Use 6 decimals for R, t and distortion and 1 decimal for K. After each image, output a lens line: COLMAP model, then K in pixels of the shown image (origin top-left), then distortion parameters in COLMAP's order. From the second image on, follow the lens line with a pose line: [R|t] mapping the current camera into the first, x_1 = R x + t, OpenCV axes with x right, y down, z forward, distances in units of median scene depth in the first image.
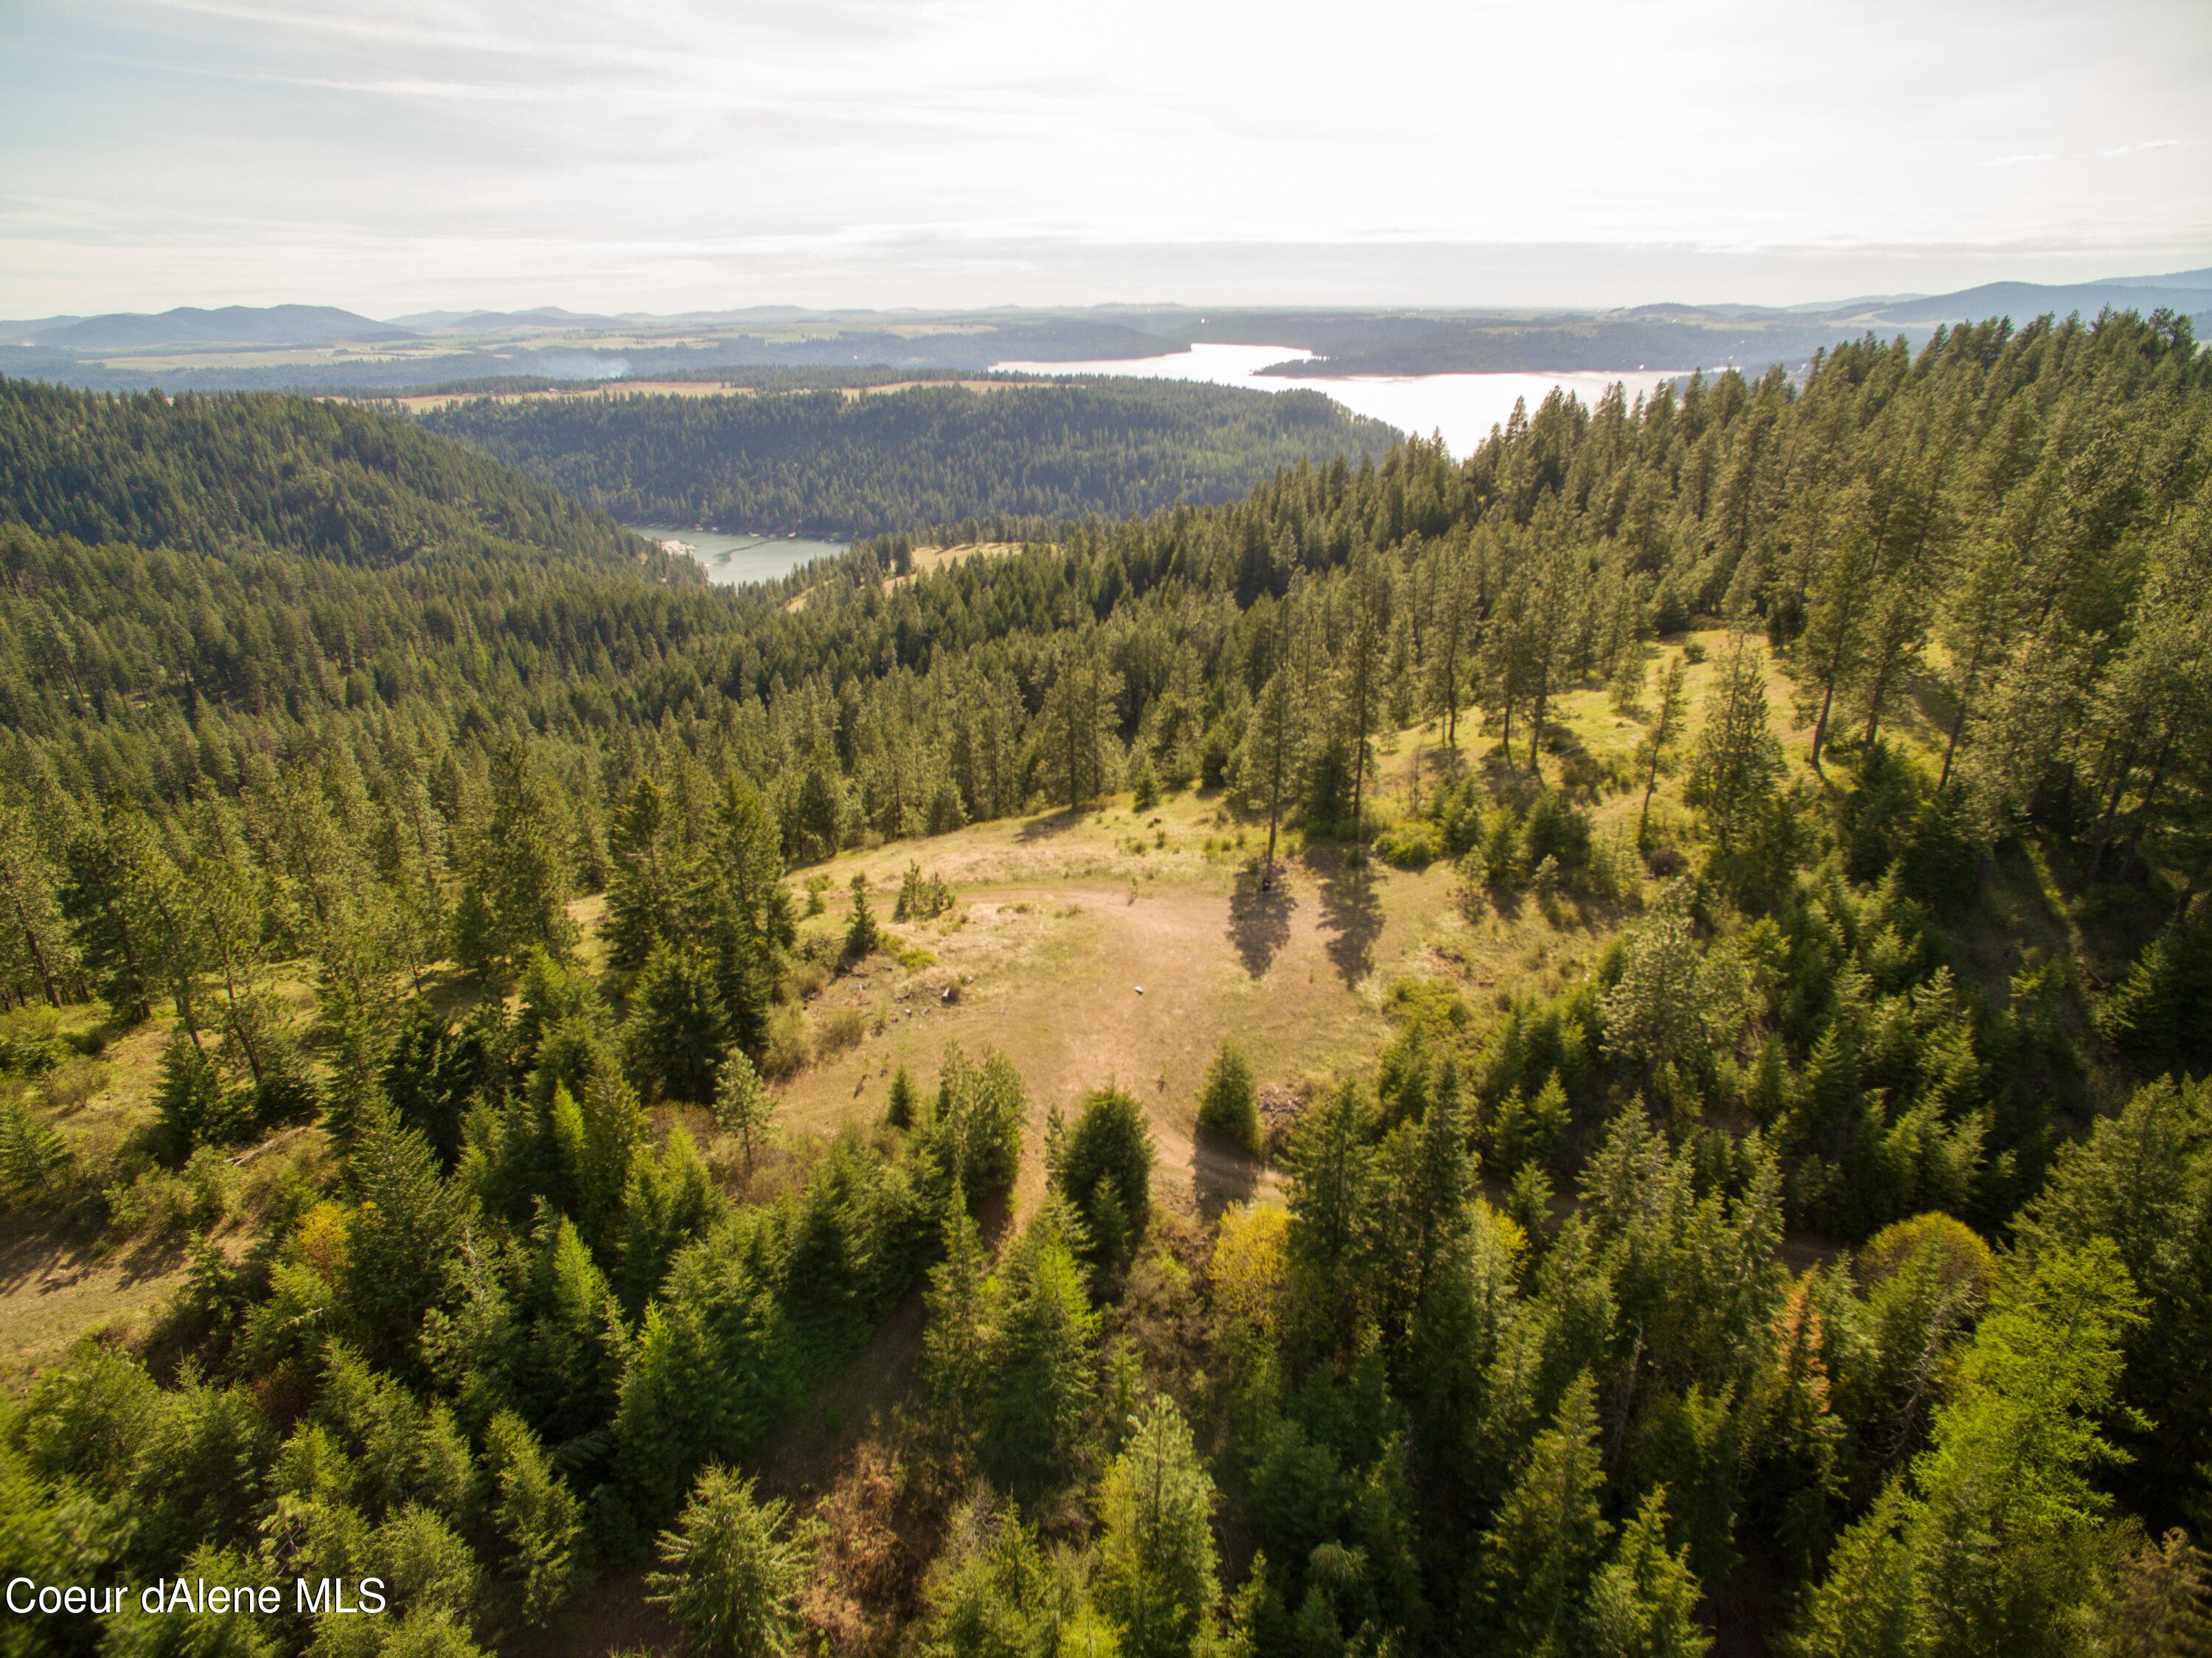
lens RADIAL K [[1284.7, 0, 1109.6], [0, 1284.7, 813.3], [0, 0, 1]] dist [-0.123958, 0.090215]
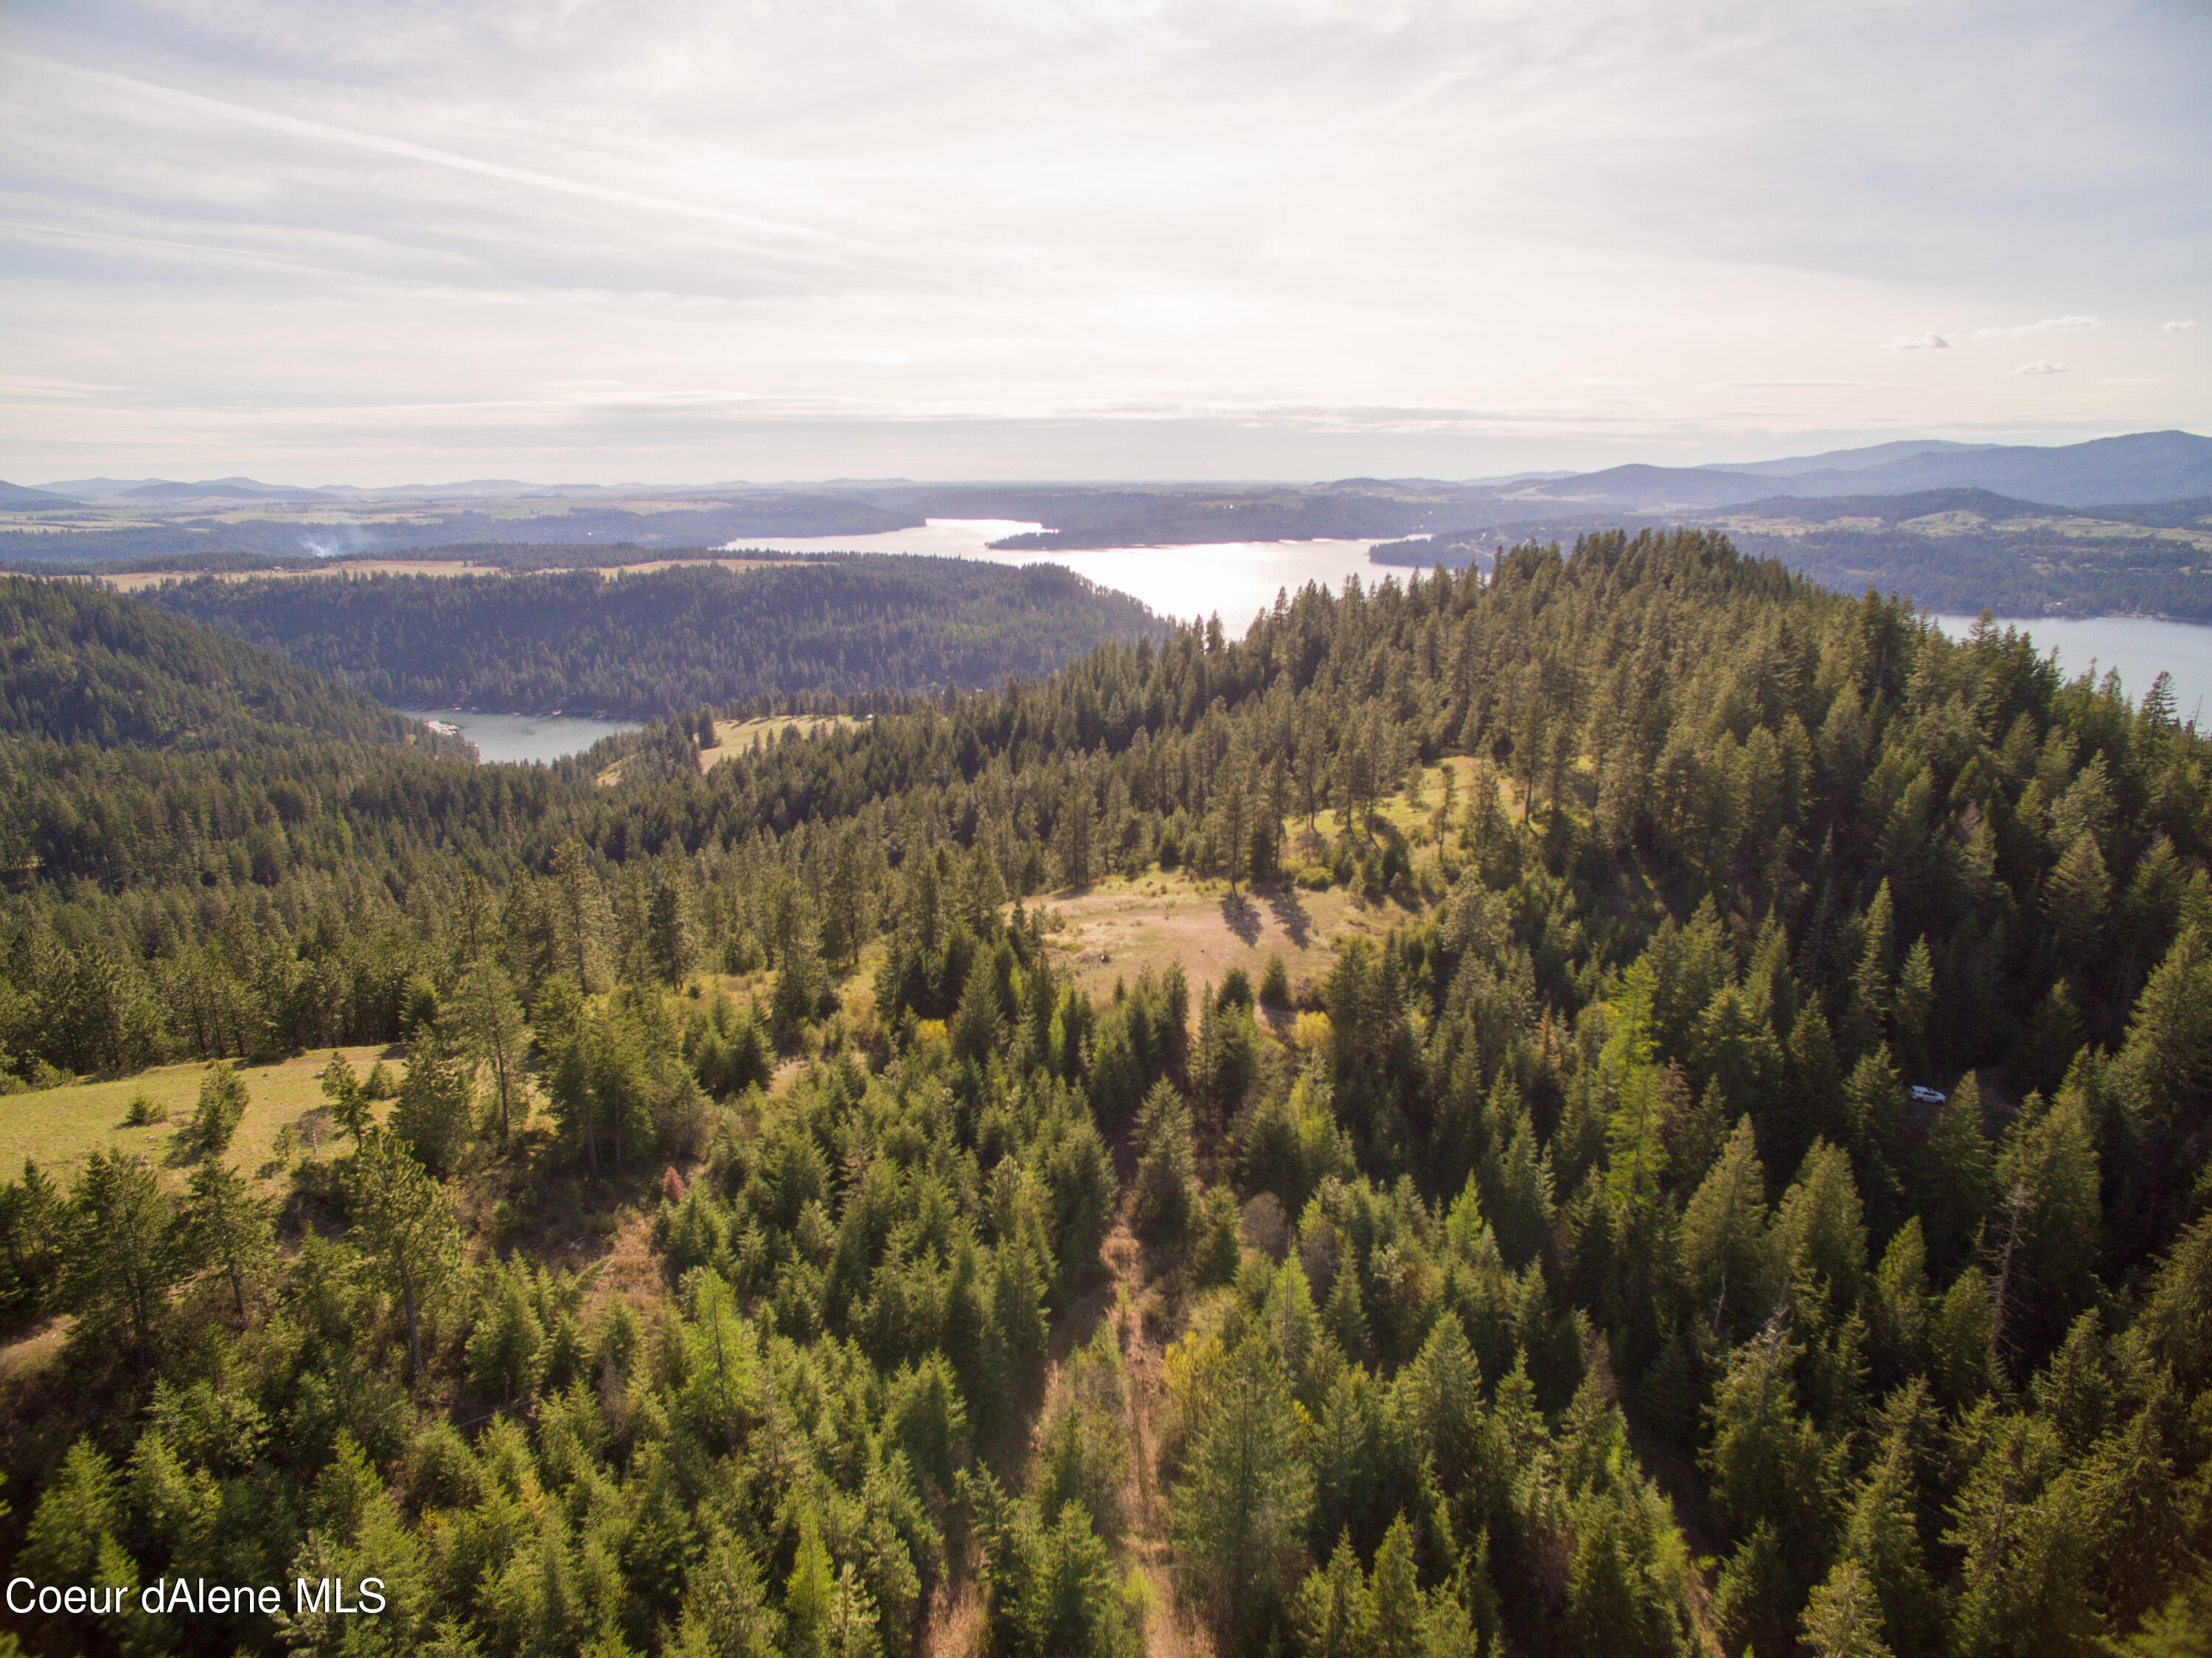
lens RADIAL K [[1284.7, 0, 1109.6], [0, 1284.7, 813.3], [0, 0, 1]] dist [-0.123958, 0.090215]
pose [[0.979101, -0.041980, 0.198994, -0.085404], [0.066796, 0.990563, -0.119681, 0.028107], [-0.192092, 0.130472, 0.972665, -0.147263]]
